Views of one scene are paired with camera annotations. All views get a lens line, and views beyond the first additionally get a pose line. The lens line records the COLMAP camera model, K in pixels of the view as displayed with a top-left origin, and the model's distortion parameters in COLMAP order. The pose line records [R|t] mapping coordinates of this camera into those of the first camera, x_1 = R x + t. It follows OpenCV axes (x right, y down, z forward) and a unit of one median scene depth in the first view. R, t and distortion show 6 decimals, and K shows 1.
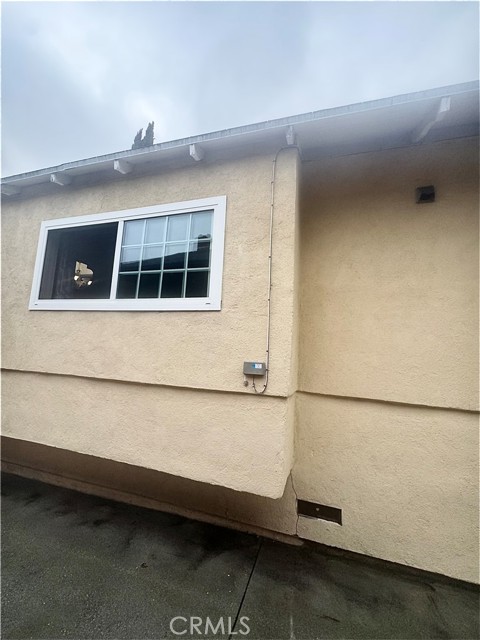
lens RADIAL K [[246.0, 0, 240.0], [0, 246.0, 320.0], [0, 0, 1]] dist [-0.000465, 0.000034]
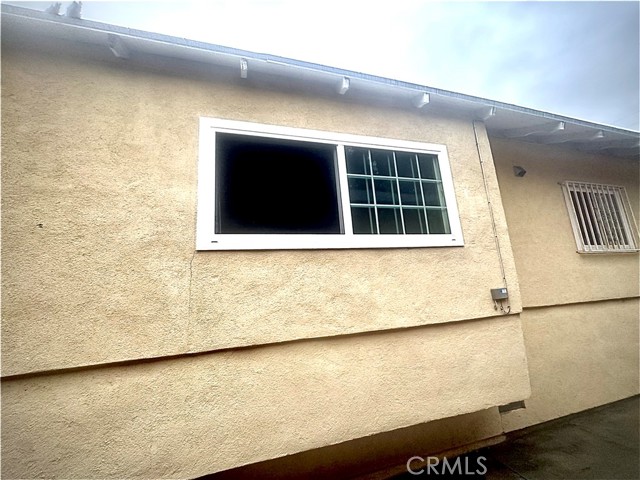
lens RADIAL K [[252.0, 0, 321.0], [0, 252.0, 237.2], [0, 0, 1]] dist [-0.000391, -0.000040]
pose [[0.839730, 0.006049, 0.542971, -1.102255], [0.039713, 0.996576, -0.072521, -0.019339], [-0.541550, 0.082461, 0.836614, 0.346715]]
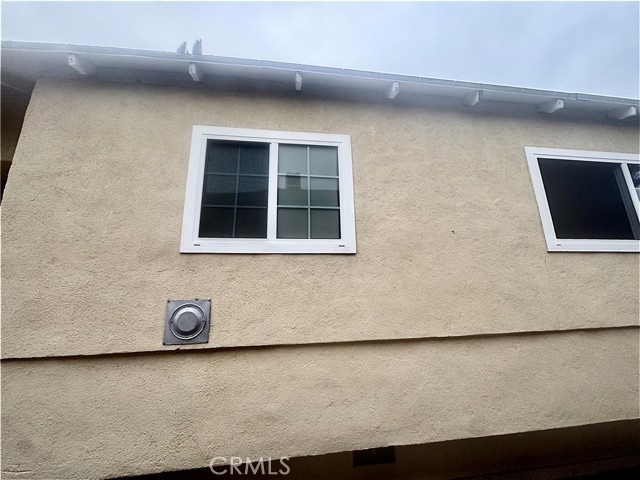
lens RADIAL K [[252.4, 0, 320.0], [0, 252.4, 240.0], [0, 0, 1]] dist [-0.001701, -0.000120]
pose [[0.909858, 0.019118, 0.414480, -2.196076], [0.019119, 0.995945, -0.087909, -0.024426], [-0.414480, 0.087909, 0.905803, 0.659950]]
